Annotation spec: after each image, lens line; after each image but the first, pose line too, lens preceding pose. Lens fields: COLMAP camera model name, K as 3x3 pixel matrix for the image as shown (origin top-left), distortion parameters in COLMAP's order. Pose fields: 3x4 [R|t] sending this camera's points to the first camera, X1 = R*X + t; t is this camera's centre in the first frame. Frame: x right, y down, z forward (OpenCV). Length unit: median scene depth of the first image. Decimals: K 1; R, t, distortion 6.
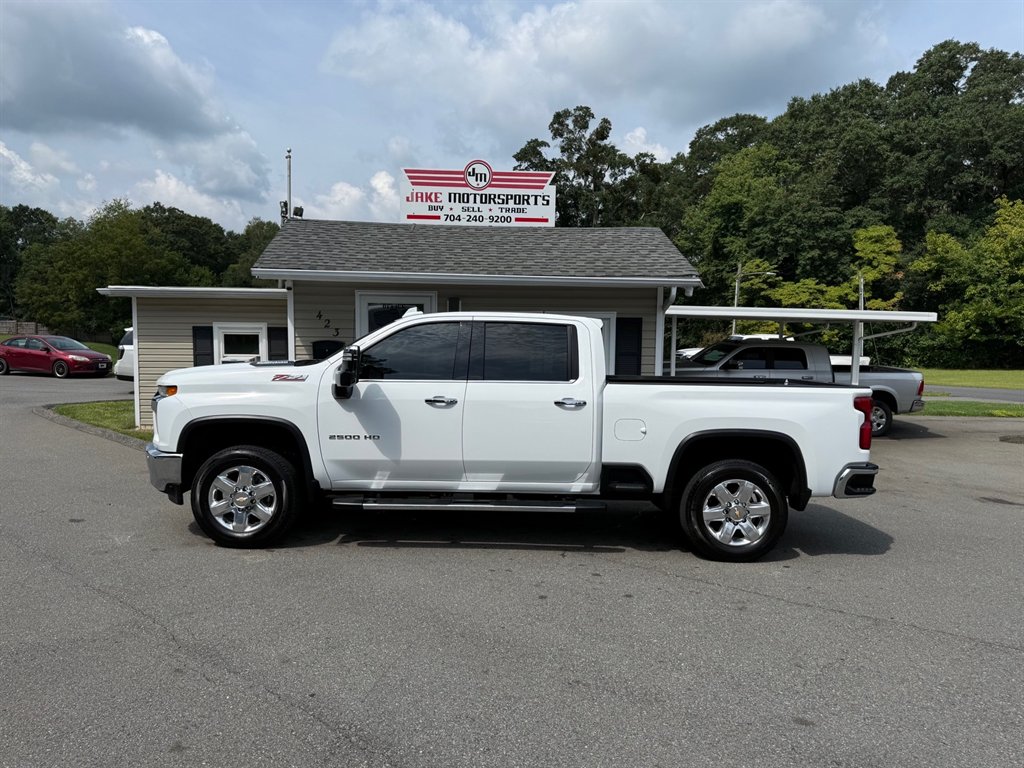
lens RADIAL K [[706.8, 0, 512.0], [0, 706.8, 384.0], [0, 0, 1]] dist [0.032865, -0.037466]
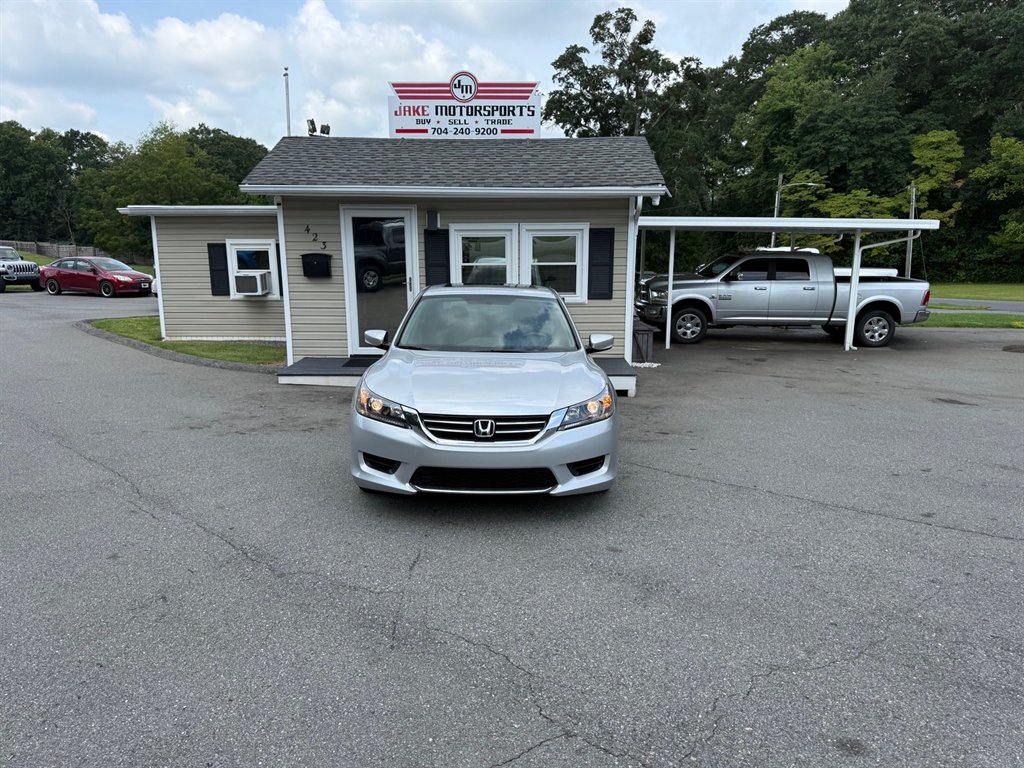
lens RADIAL K [[710.1, 0, 514.7], [0, 710.1, 387.9], [0, 0, 1]] dist [0.003782, -0.000617]
pose [[0.997727, 0.000812, -0.067387, 0.017939], [0.006995, 0.993280, 0.115523, 0.003086], [0.067028, -0.115732, 0.991016, -0.010426]]
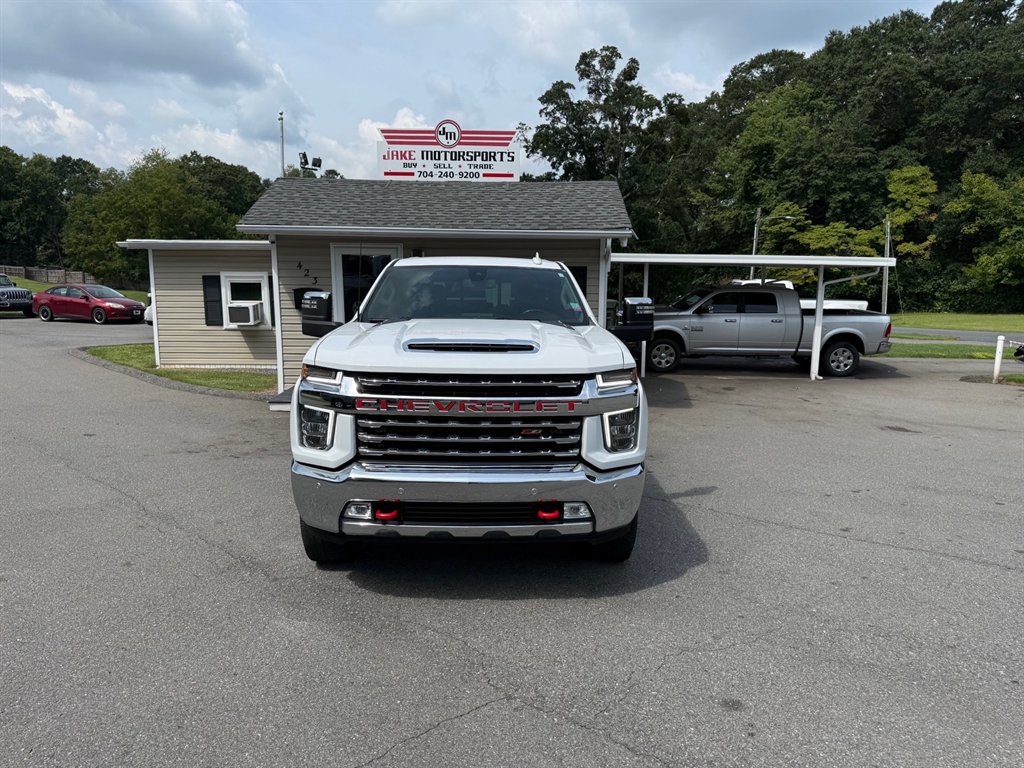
lens RADIAL K [[709.5, 0, 515.1], [0, 709.5, 383.5], [0, 0, 1]] dist [0.018472, -0.019587]
pose [[0.998693, 0.001634, -0.051083, 0.021246], [0.002125, 0.997296, 0.073452, 0.001439], [0.051065, -0.073465, 0.995990, -0.021125]]
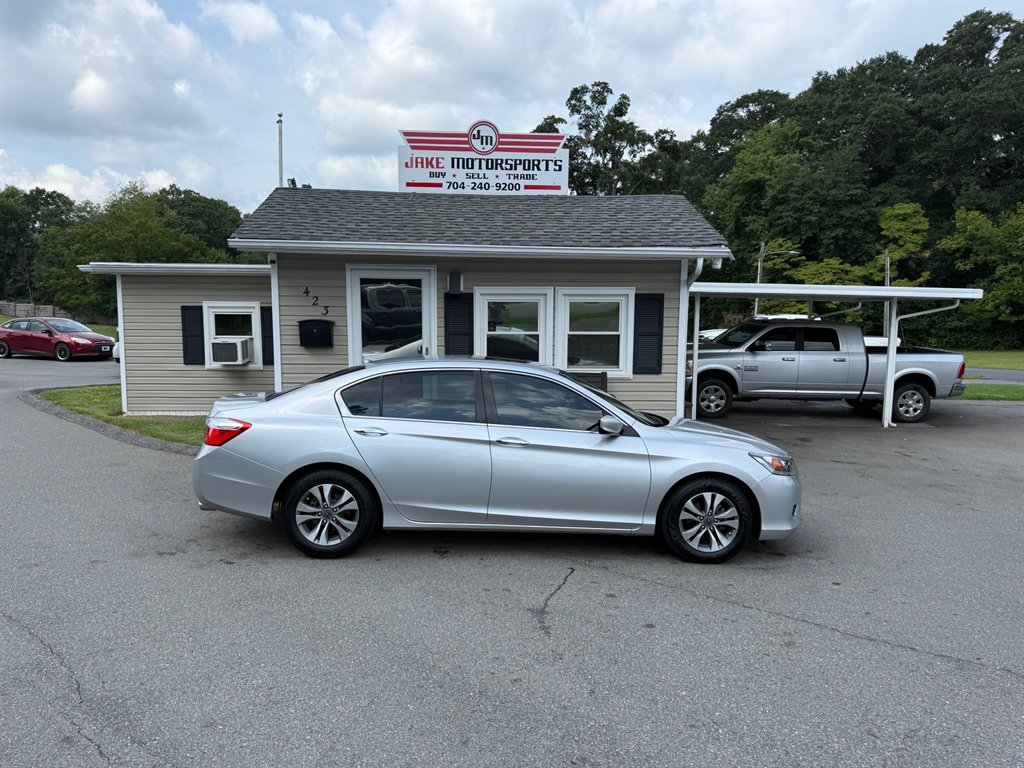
lens RADIAL K [[706.7, 0, 518.7], [0, 706.7, 383.9], [0, 0, 1]] dist [0.020671, -0.019287]
pose [[0.999873, -0.000903, -0.015898, 0.002211], [0.001292, 0.999699, 0.024491, -0.000147], [0.015871, -0.024509, 0.999574, 0.015627]]
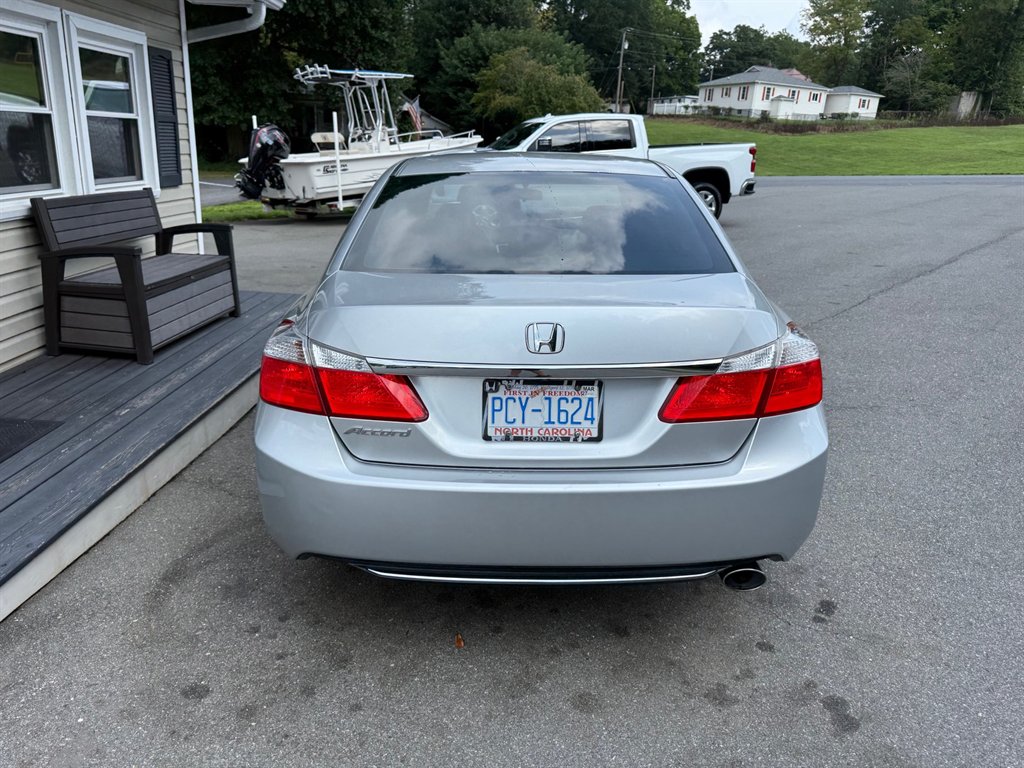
lens RADIAL K [[748.6, 0, 512.0], [0, 748.6, 384.0], [0, 0, 1]] dist [0.005612, -0.013434]
pose [[0.071428, -0.309763, 0.948127, -0.071284], [0.045734, 0.950572, 0.307116, -0.002170], [-0.996397, 0.021425, 0.082064, 0.113963]]
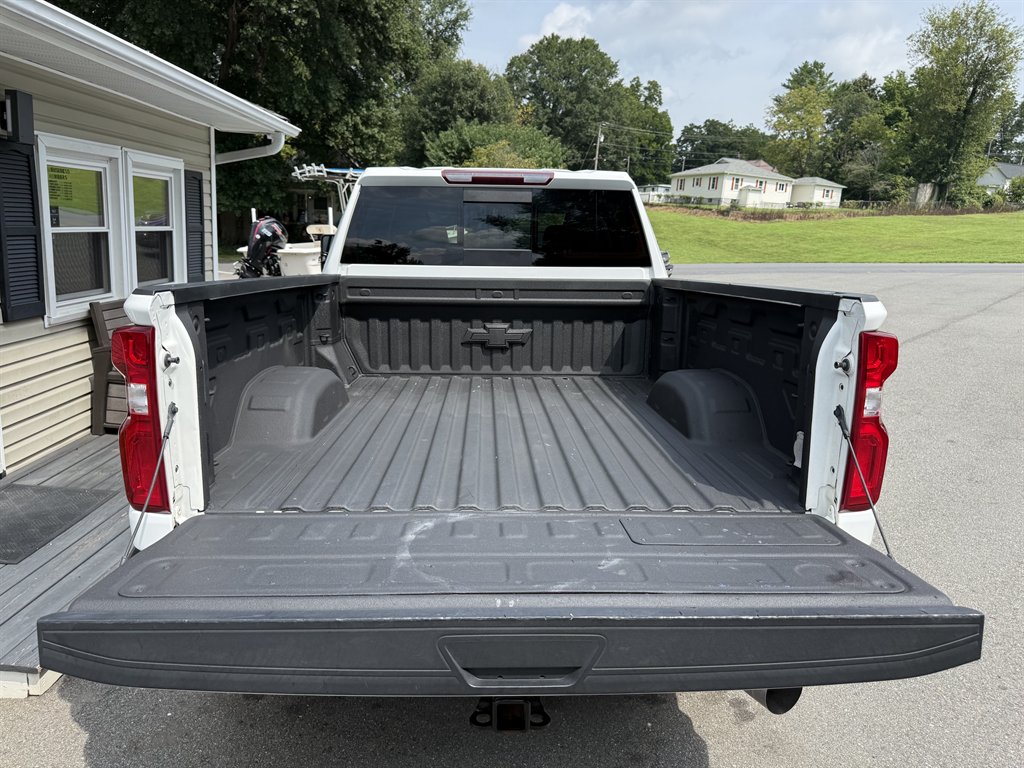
lens RADIAL K [[747.1, 0, 505.8], [0, 747.1, 382.7], [0, 0, 1]] dist [0.005293, -0.009727]
pose [[0.055086, -0.209799, 0.976191, -0.083314], [0.038460, 0.977396, 0.207888, -0.006043], [-0.997741, 0.026092, 0.061909, 0.113127]]
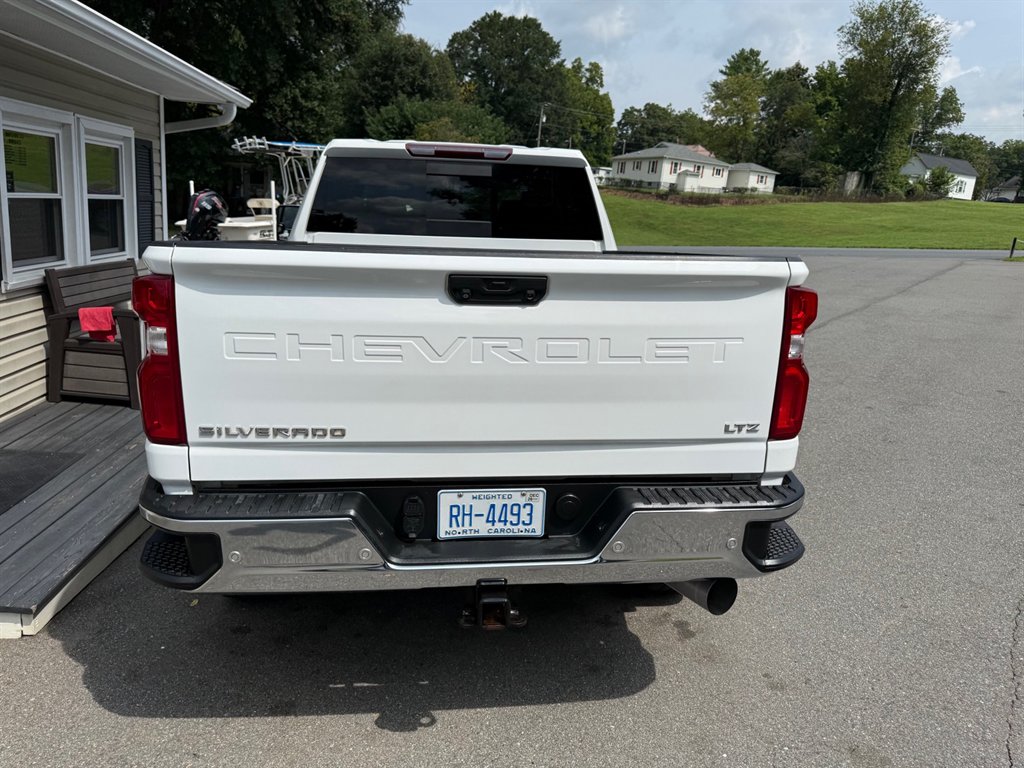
lens RADIAL K [[748.6, 0, 512.0], [0, 748.6, 384.0], [0, 0, 1]] dist [0.005612, -0.013434]
pose [[-0.029494, -0.235483, 0.971431, -0.088054], [0.019868, 0.971524, 0.236108, -0.005459], [-0.999367, 0.026265, -0.023976, 0.114761]]
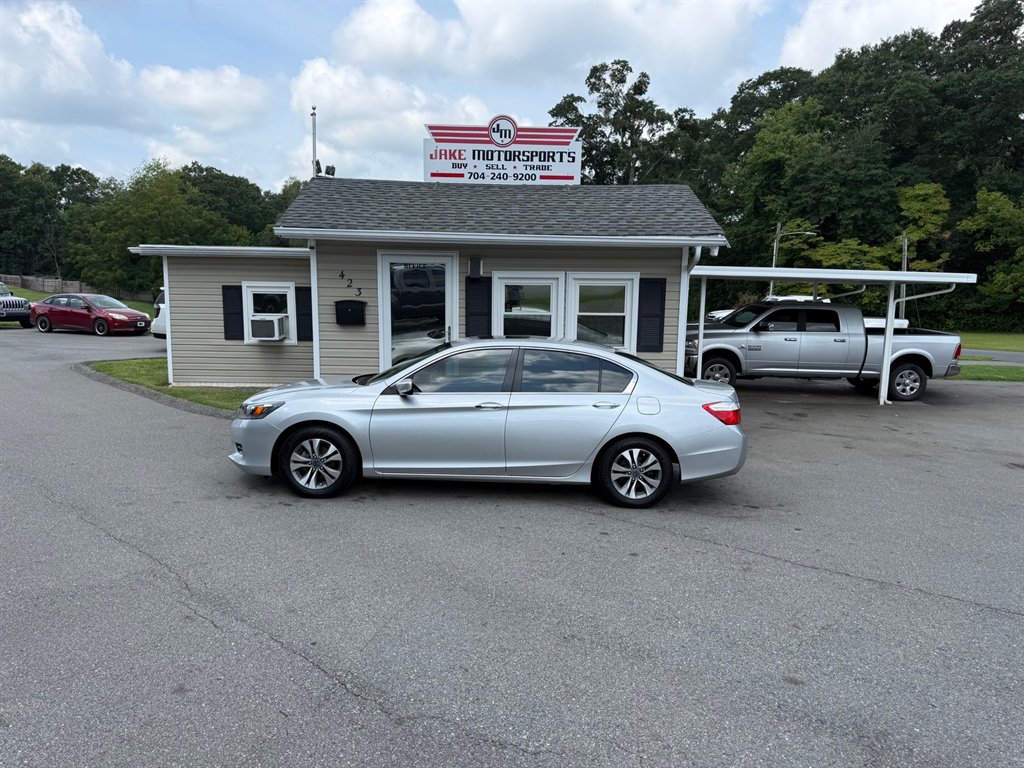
lens RADIAL K [[706.7, 0, 518.7], [0, 706.7, 383.9], [0, 0, 1]] dist [0.020671, -0.019287]
pose [[0.999159, 0.009198, -0.039956, 0.003254], [-0.006999, 0.998472, 0.054812, 0.000157], [0.040399, -0.054487, 0.997697, 0.000289]]
